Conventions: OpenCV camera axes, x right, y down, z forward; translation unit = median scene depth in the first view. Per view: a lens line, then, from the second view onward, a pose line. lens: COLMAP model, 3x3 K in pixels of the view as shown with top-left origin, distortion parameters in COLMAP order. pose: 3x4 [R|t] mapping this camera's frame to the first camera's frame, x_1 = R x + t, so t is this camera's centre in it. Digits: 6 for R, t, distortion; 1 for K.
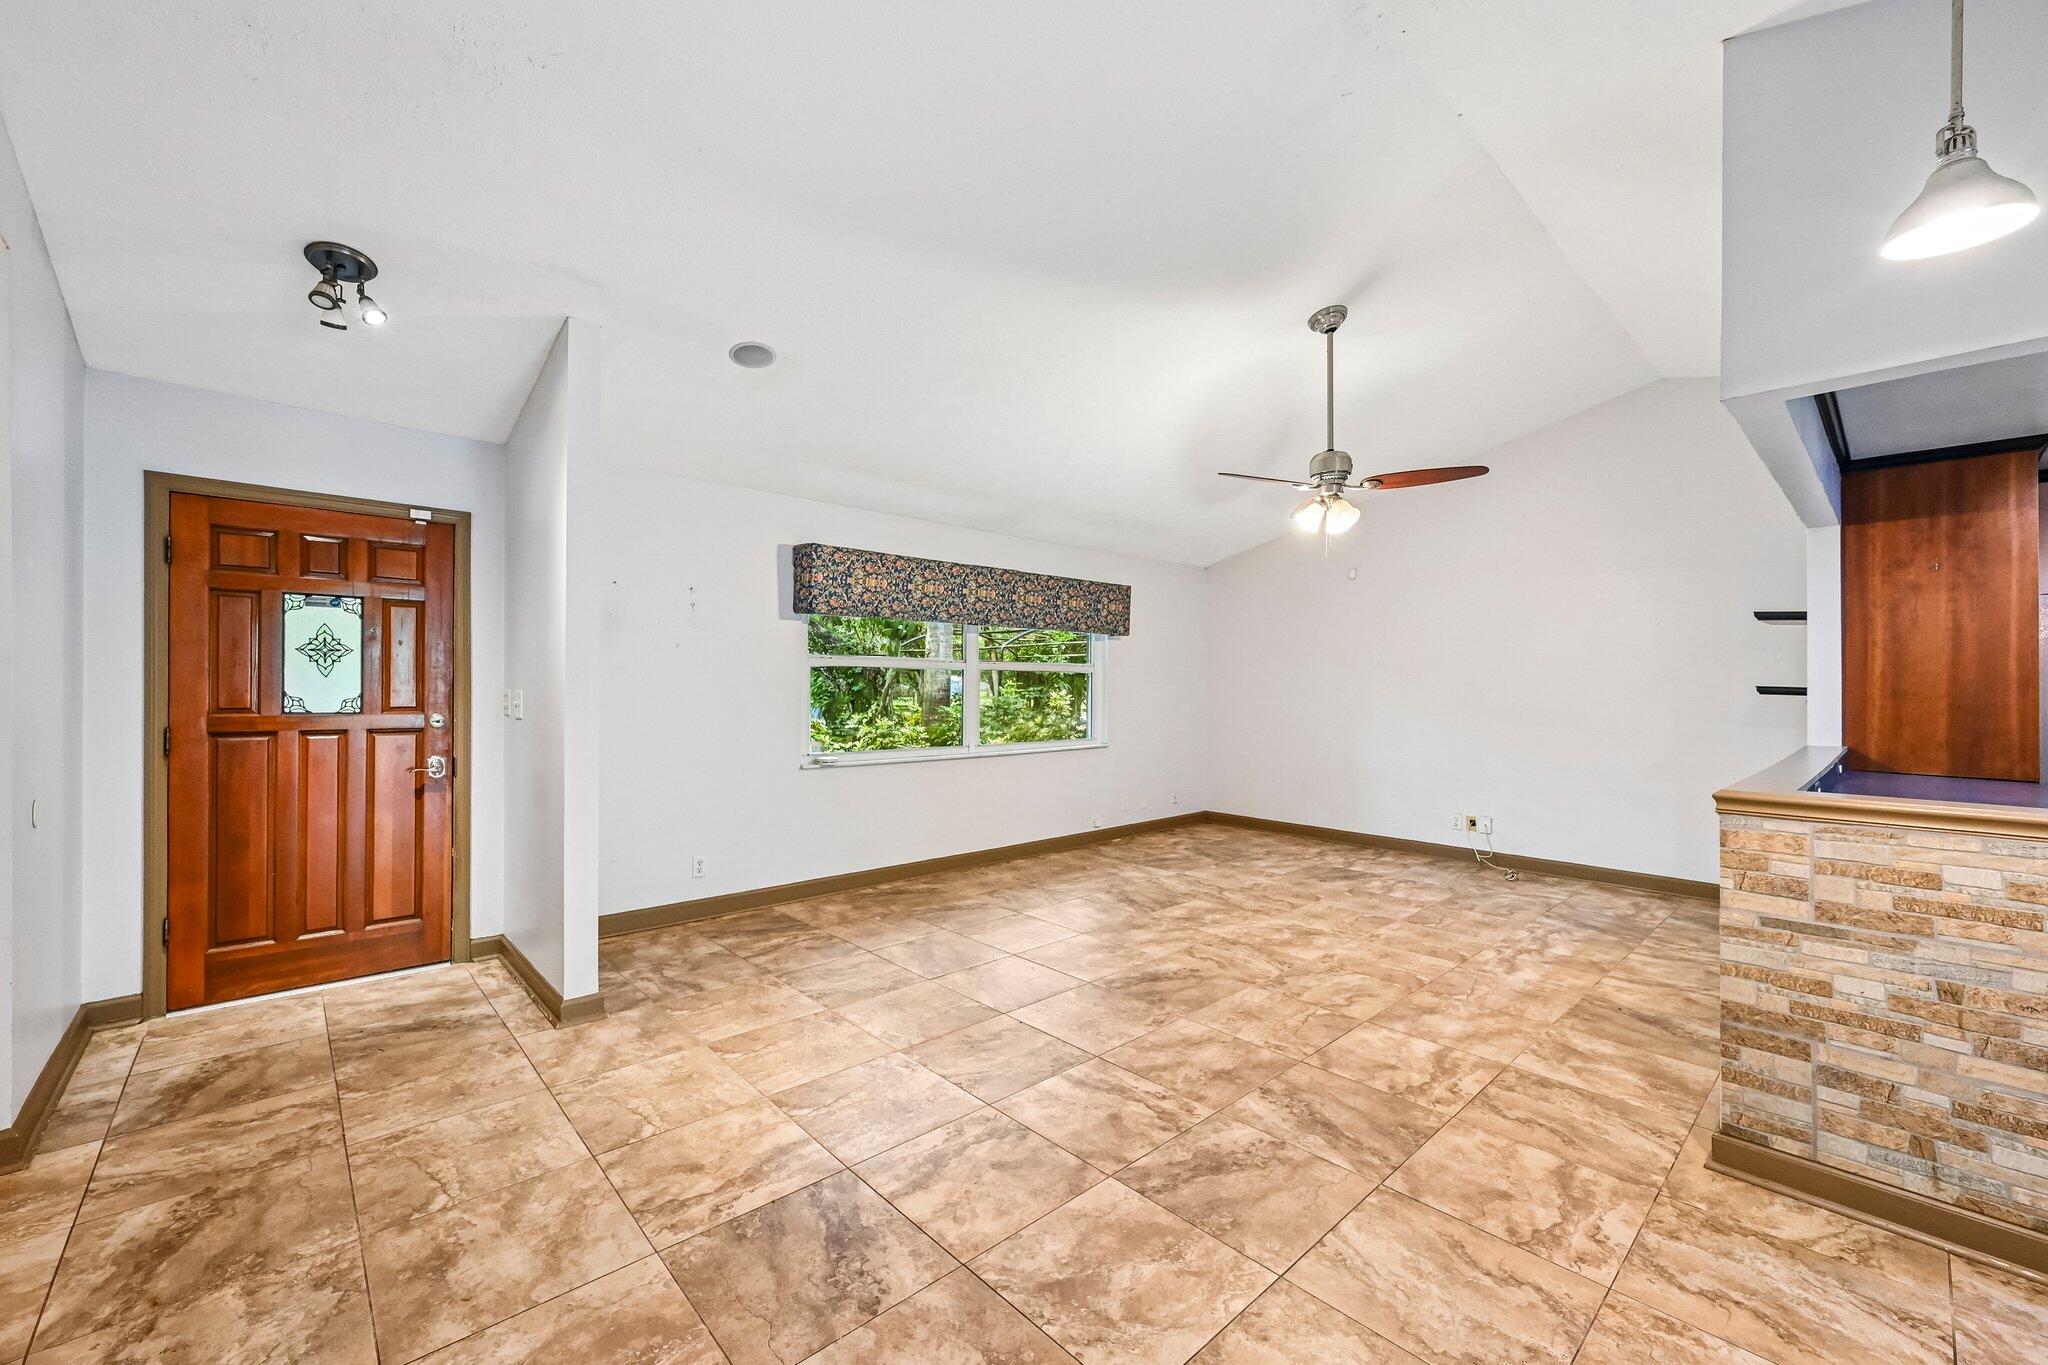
lens RADIAL K [[816.4, 0, 1017.4], [0, 816.4, 687.1], [0, 0, 1]] dist [-0.006802, 0.000178]
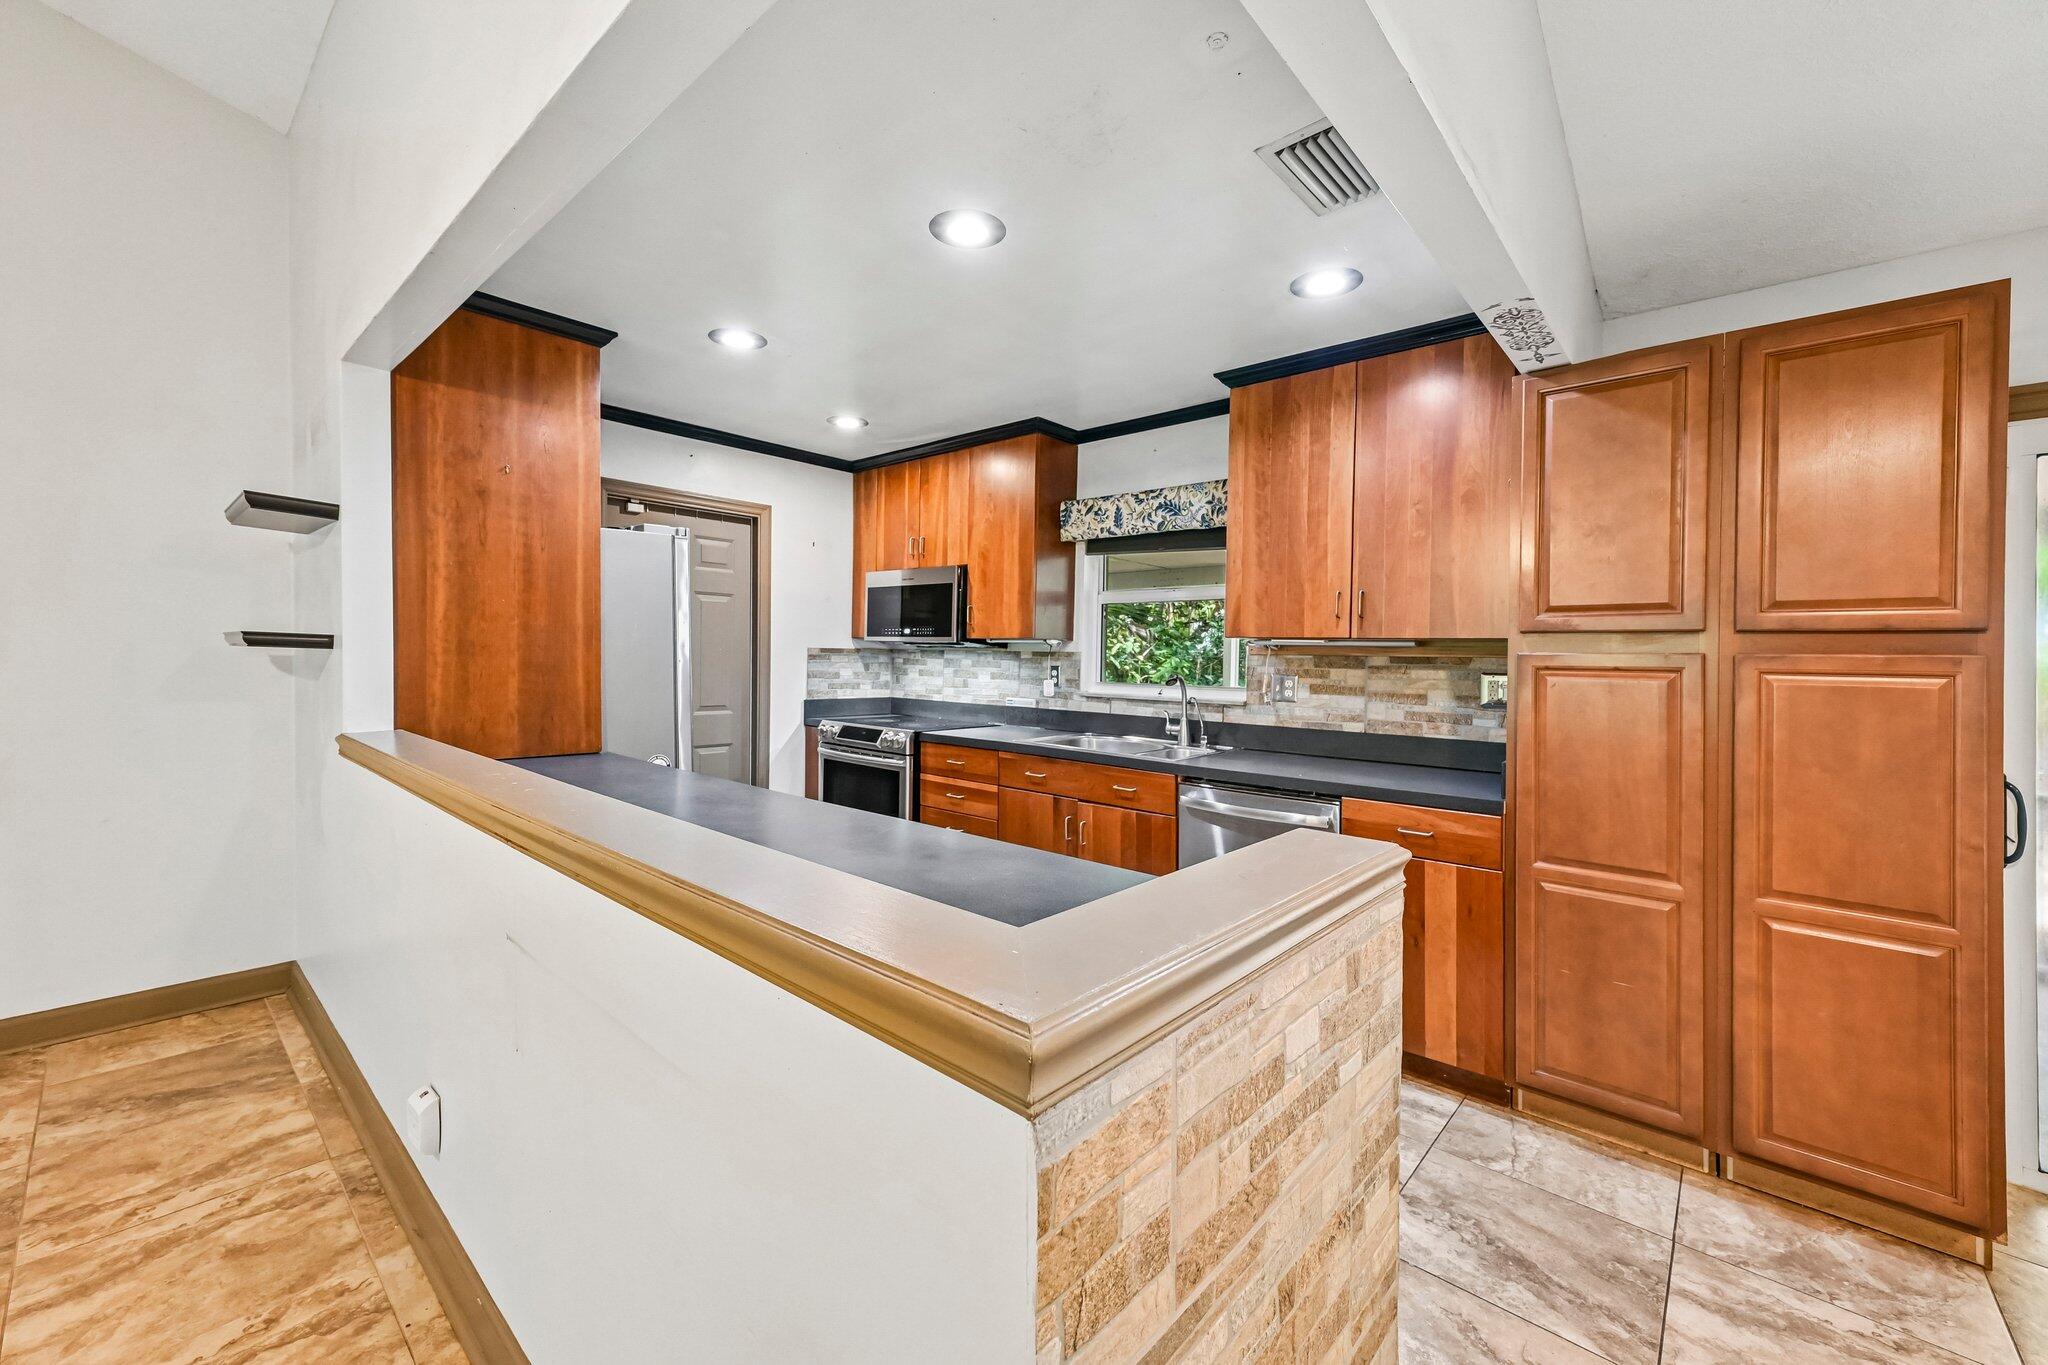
lens RADIAL K [[810.4, 0, 1017.2], [0, 810.4, 677.8], [0, 0, 1]] dist [0.002374, 0.000349]
pose [[-0.099700, -0.039311, 0.994241, 0.389744], [-0.011456, 0.999198, 0.038358, 0.003174], [-0.994952, -0.007566, -0.100070, 0.657549]]
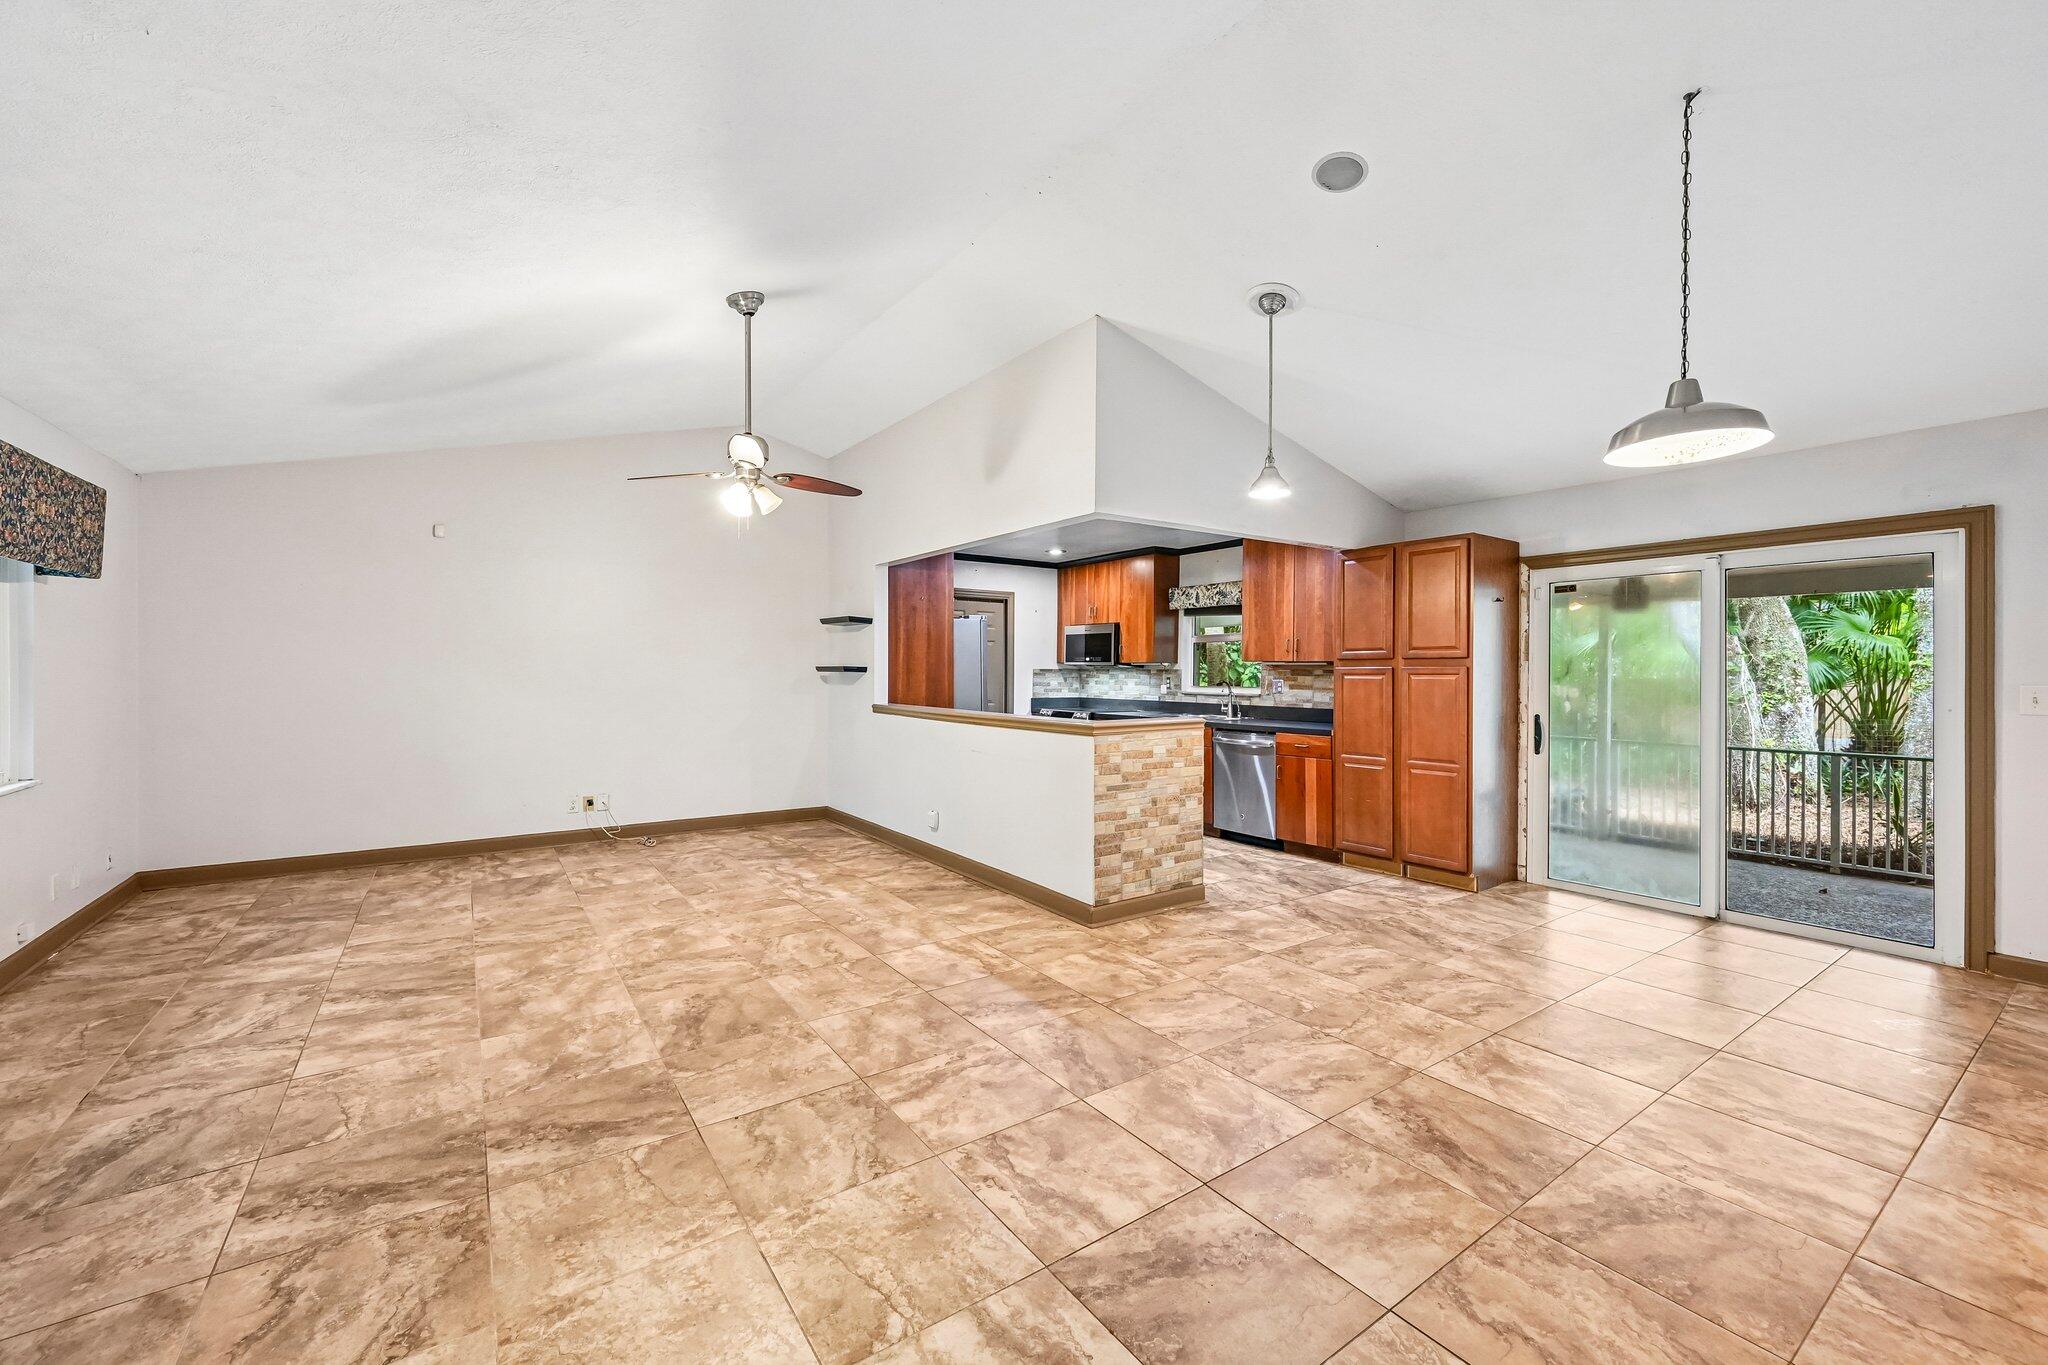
lens RADIAL K [[815.9, 0, 1021.3], [0, 815.9, 672.6], [0, 0, 1]] dist [-0.002344, 0.000090]
pose [[0.132373, -0.010631, 0.991143, -0.640245], [0.003388, 0.999941, 0.010273, -0.005590], [-0.991194, 0.001998, 0.132401, 0.583305]]
